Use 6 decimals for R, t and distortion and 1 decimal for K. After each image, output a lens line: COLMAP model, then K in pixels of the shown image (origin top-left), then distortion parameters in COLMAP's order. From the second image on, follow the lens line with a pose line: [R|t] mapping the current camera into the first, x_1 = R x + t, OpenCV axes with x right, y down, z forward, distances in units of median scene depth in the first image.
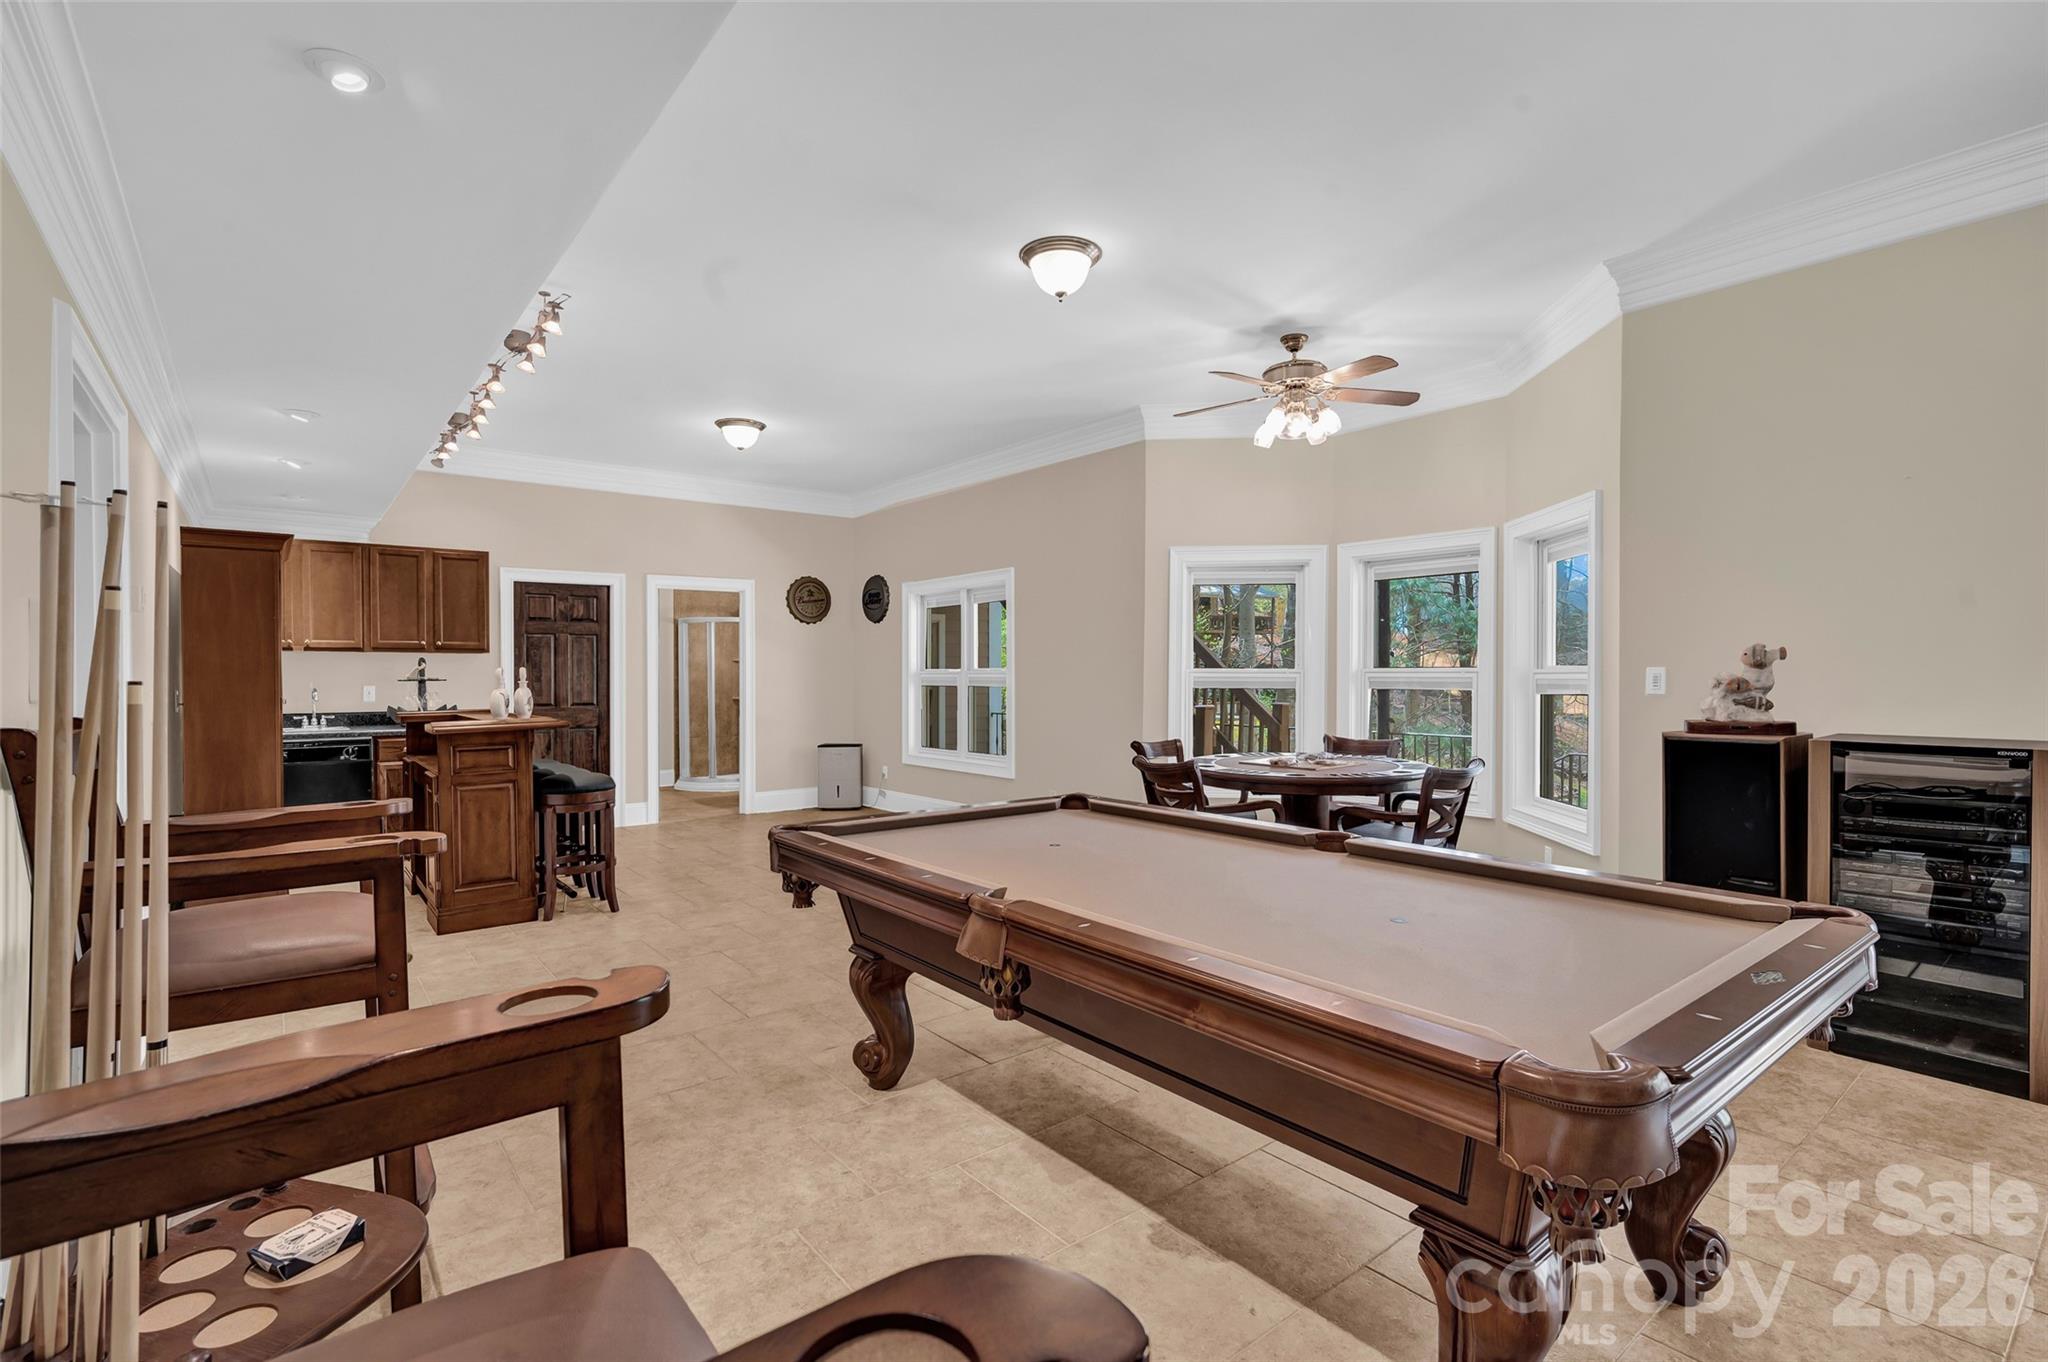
lens RADIAL K [[941.7, 0, 1033.7], [0, 941.7, 696.2], [0, 0, 1]] dist [0.001341, -0.000068]
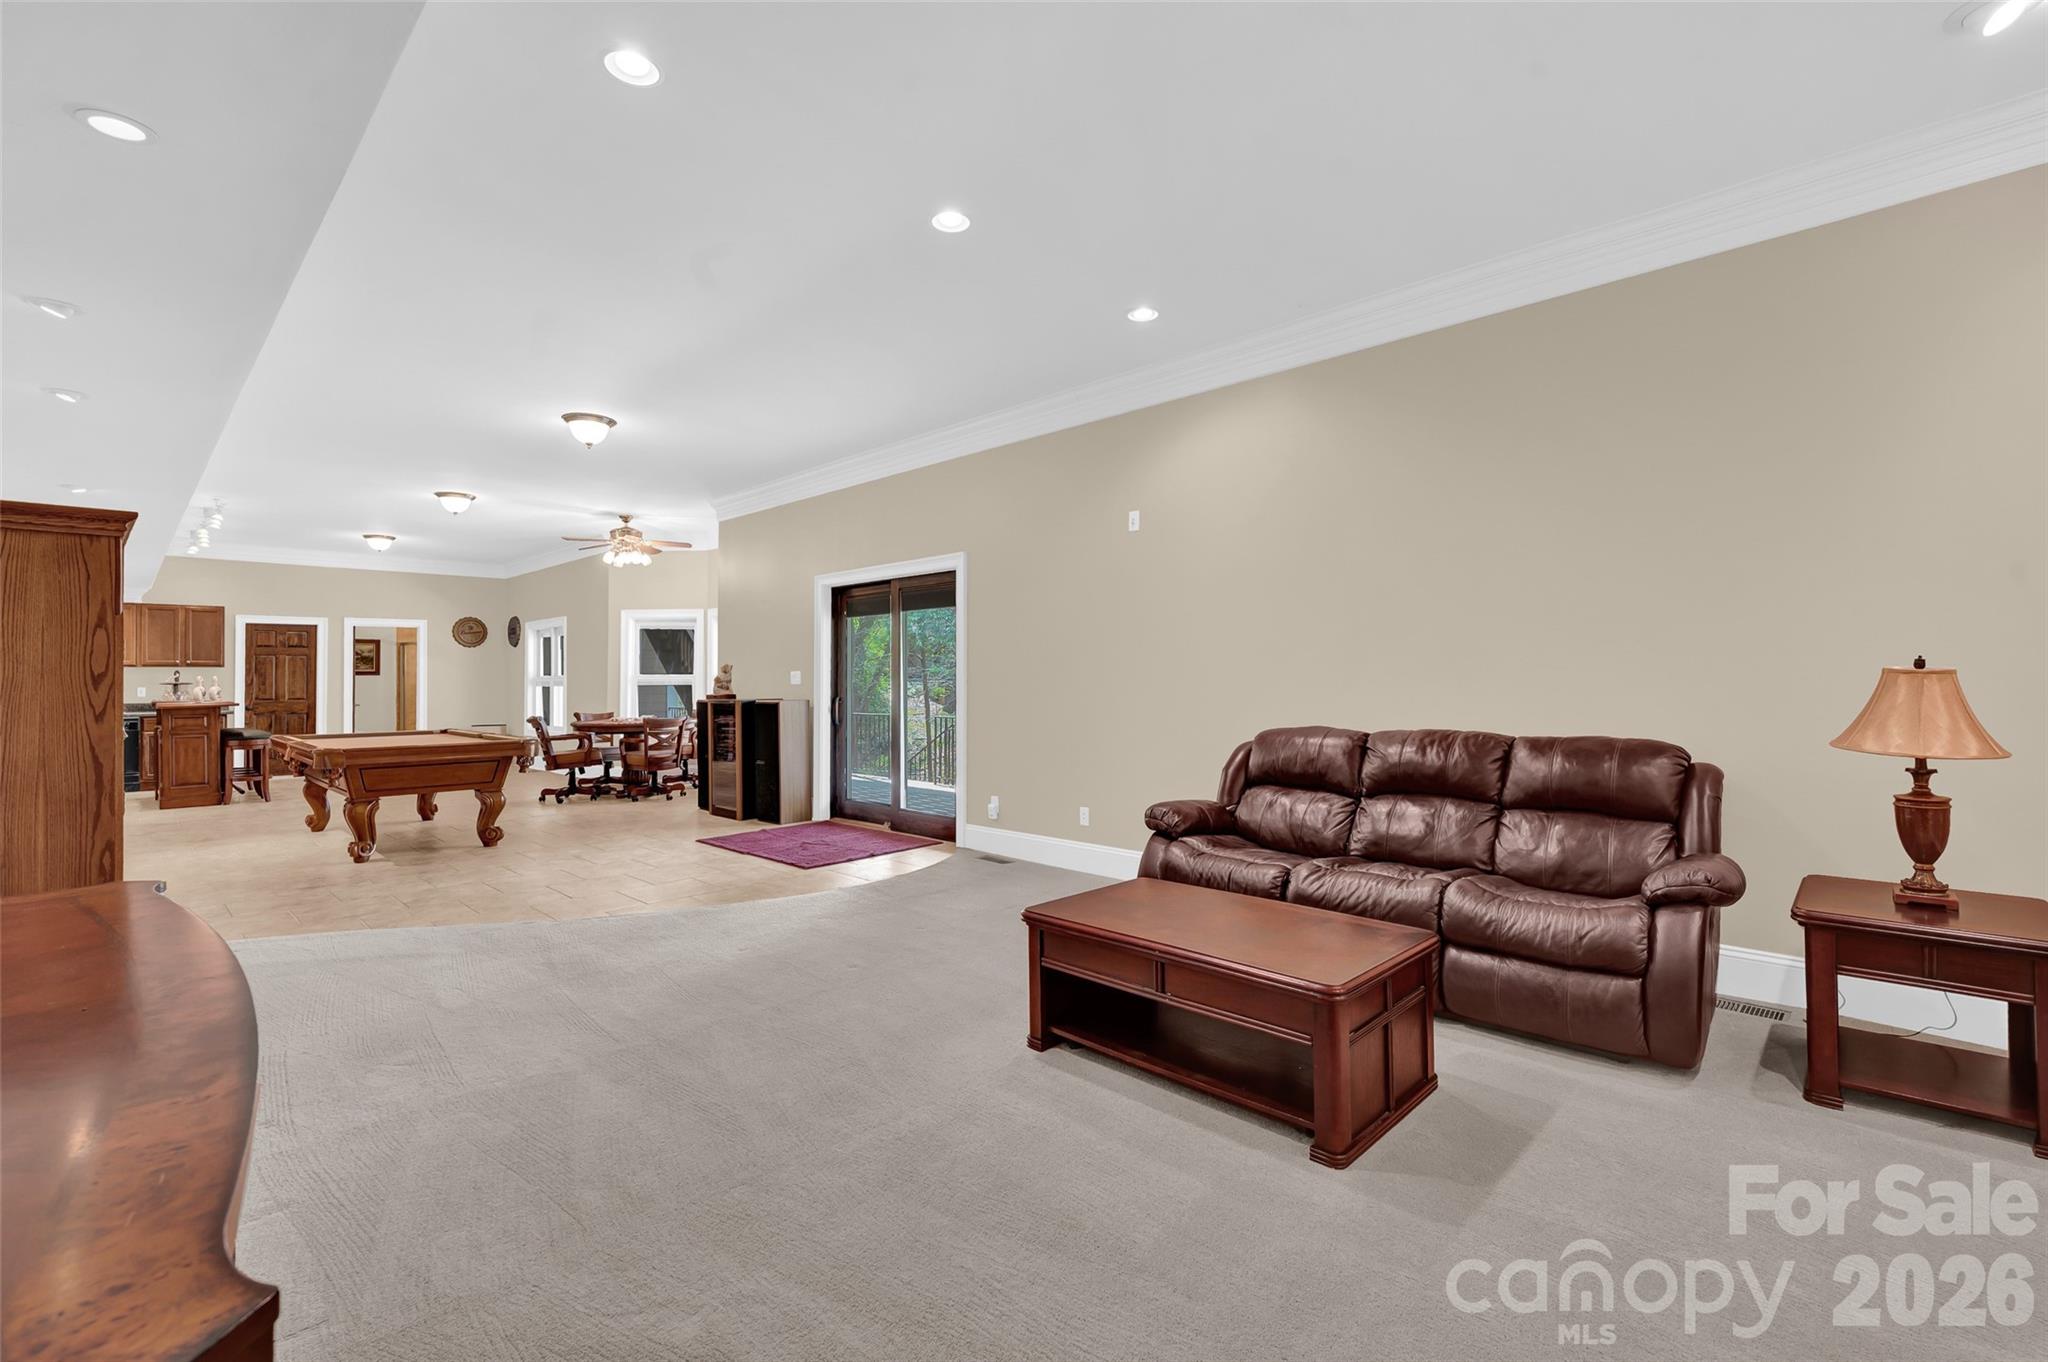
lens RADIAL K [[882.2, 0, 1017.7], [0, 882.2, 673.6], [0, 0, 1]] dist [0.007575, -0.001225]
pose [[0.992673, -0.004721, 0.120739, 0.646729], [0.008487, 0.999493, -0.030692, 0.025745], [-0.120533, 0.031492, 0.992210, -0.748372]]
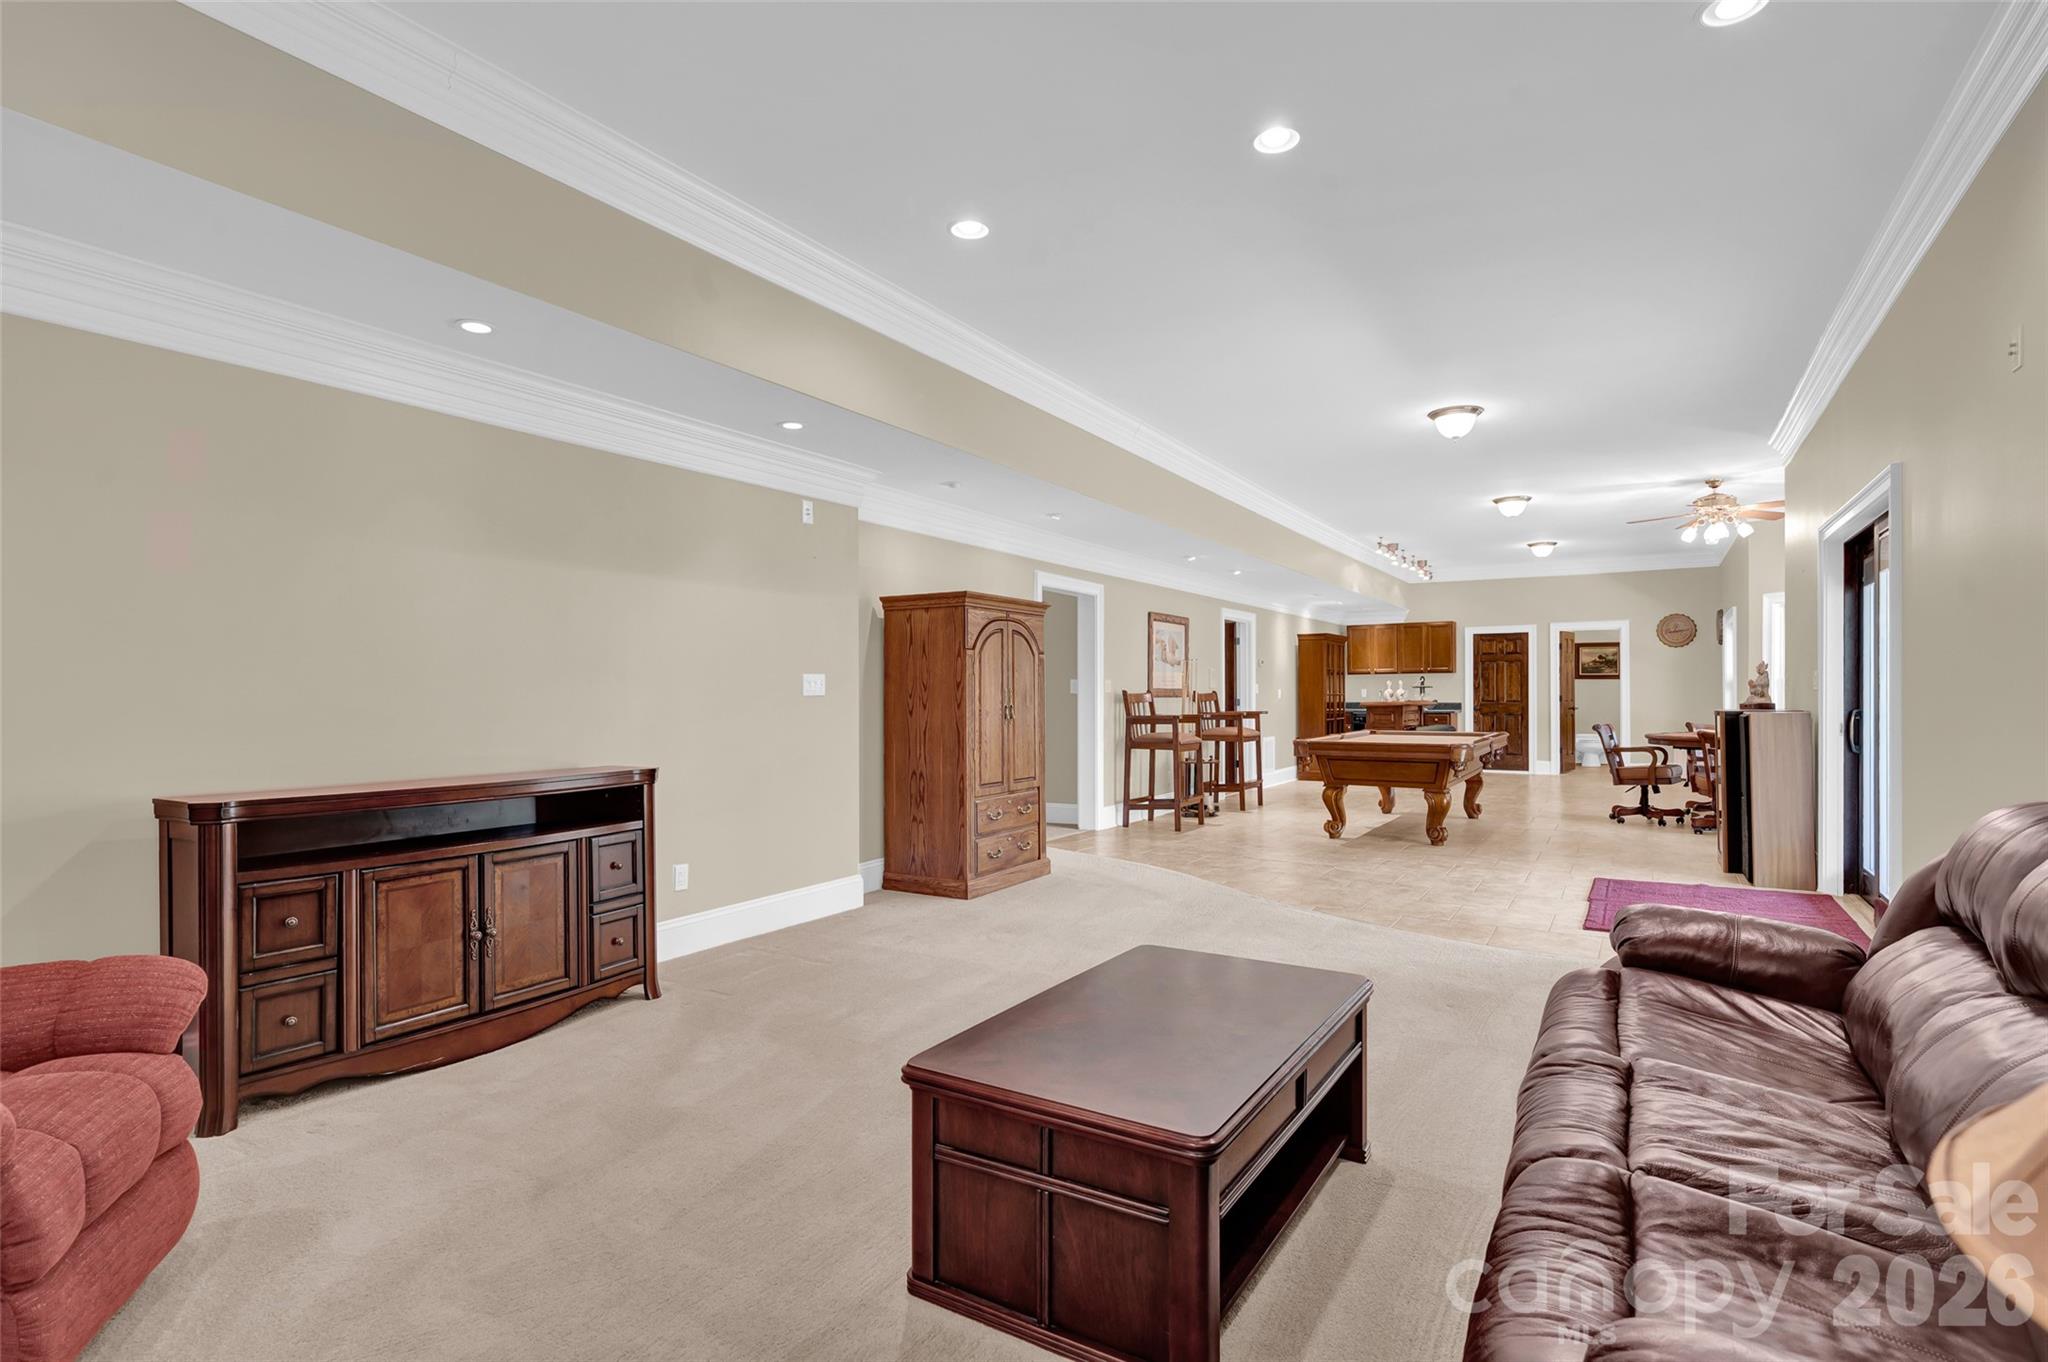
lens RADIAL K [[978.1, 0, 1042.4], [0, 978.1, 678.4], [0, 0, 1]] dist [-0.018713, -0.000854]
pose [[0.343973, -0.011598, -0.938908, 1.066523], [-0.019202, 0.999628, -0.019383, 0.021305], [0.938783, 0.024697, 0.343622, -0.513418]]
